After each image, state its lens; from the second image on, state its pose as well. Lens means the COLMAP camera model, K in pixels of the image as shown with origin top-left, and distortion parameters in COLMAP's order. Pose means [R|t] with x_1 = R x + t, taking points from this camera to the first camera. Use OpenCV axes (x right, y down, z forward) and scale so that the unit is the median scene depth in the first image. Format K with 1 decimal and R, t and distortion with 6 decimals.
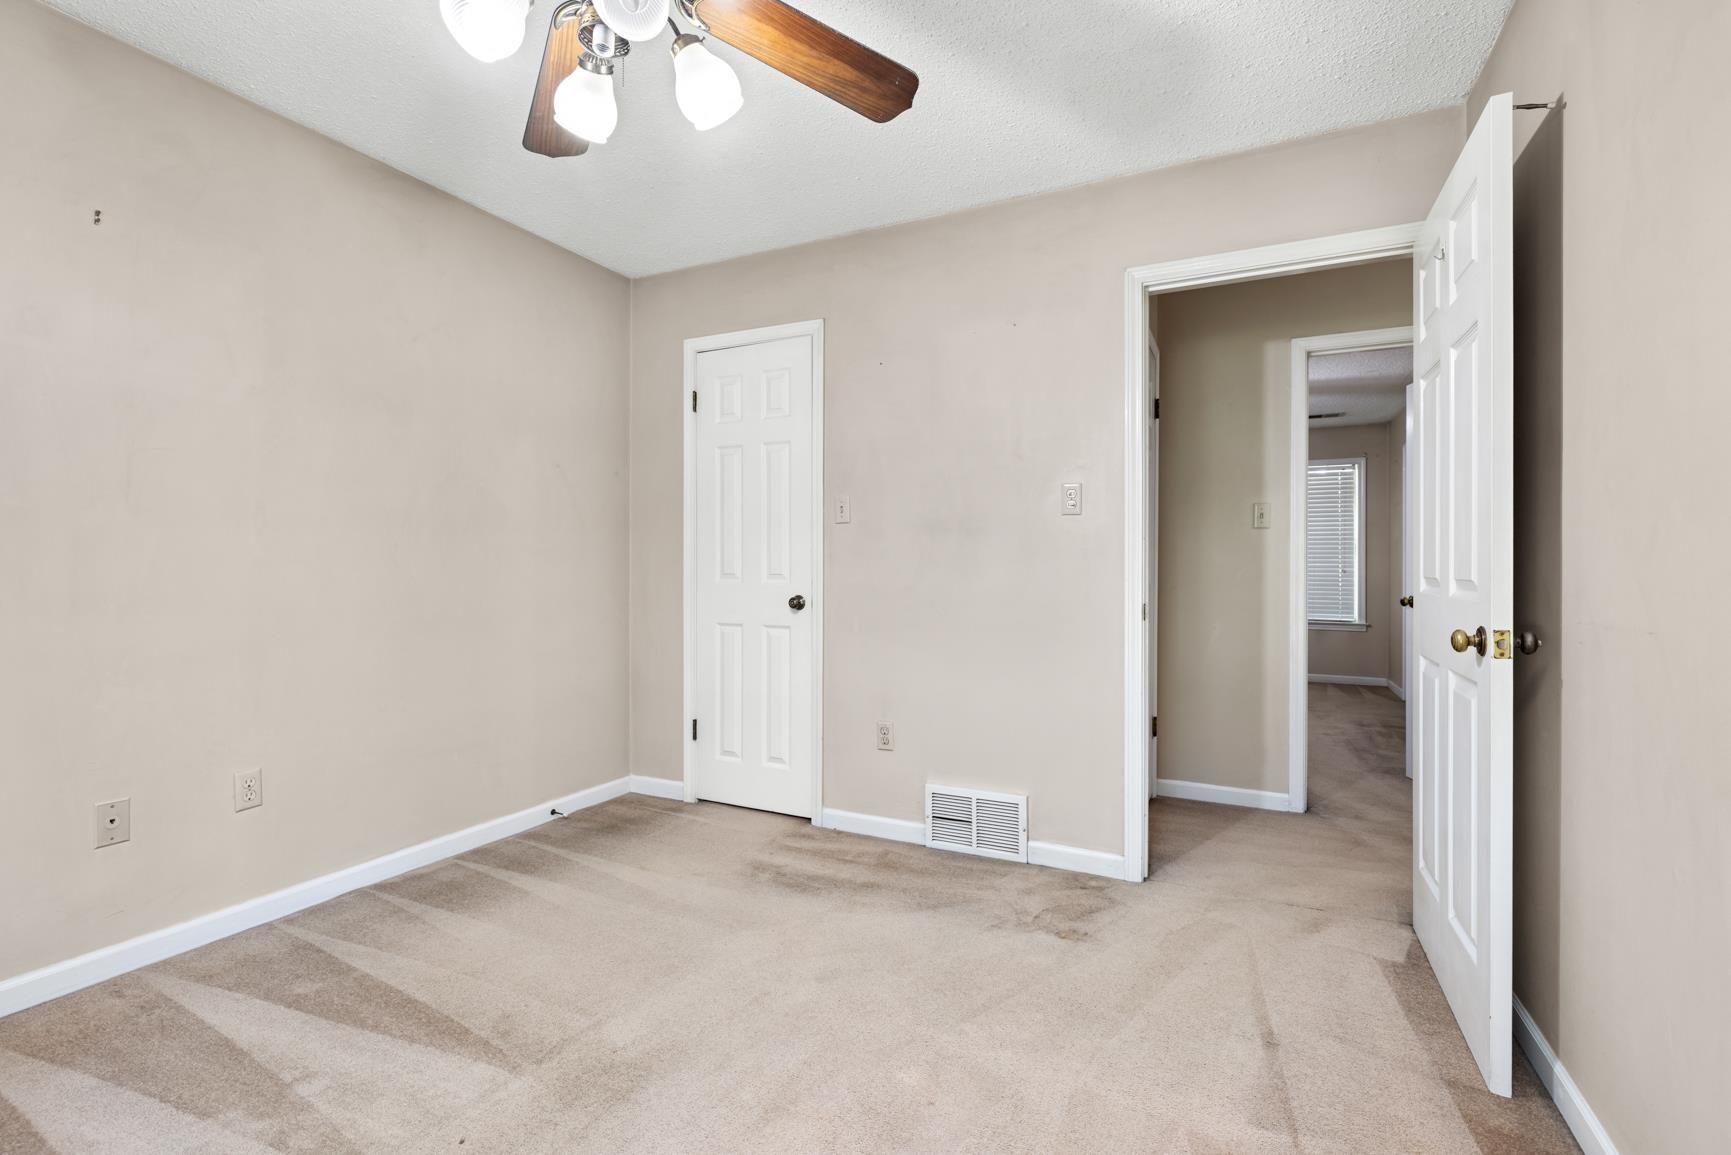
lens RADIAL K [[766.7, 0, 855.7], [0, 766.7, 565.7], [0, 0, 1]] dist [-0.002080, 0.001793]
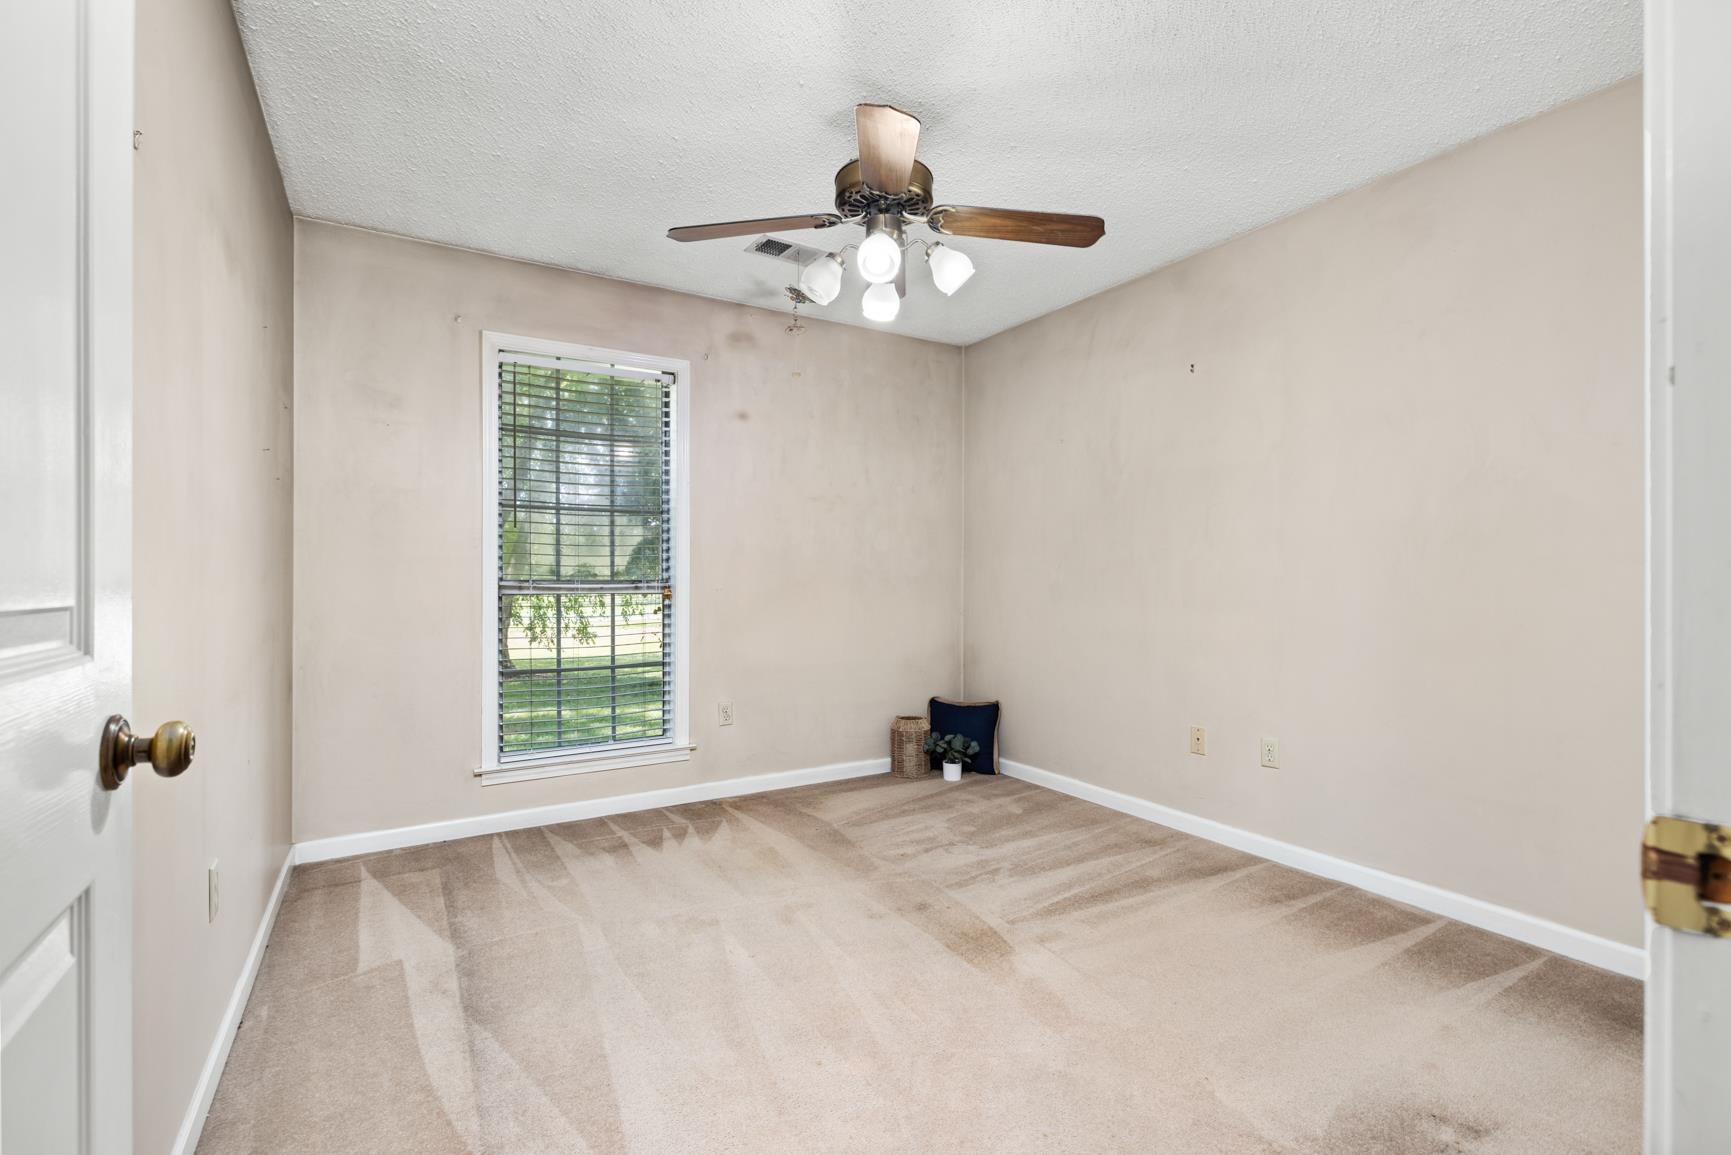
lens RADIAL K [[766.7, 0, 855.5], [0, 766.7, 584.7], [0, 0, 1]] dist [-0.002080, 0.001793]
pose [[-0.522243, -0.006860, -0.852769, 0.639256], [-0.005662, 0.999973, -0.004576, 0.016174], [0.852778, 0.002438, -0.522268, 1.009525]]
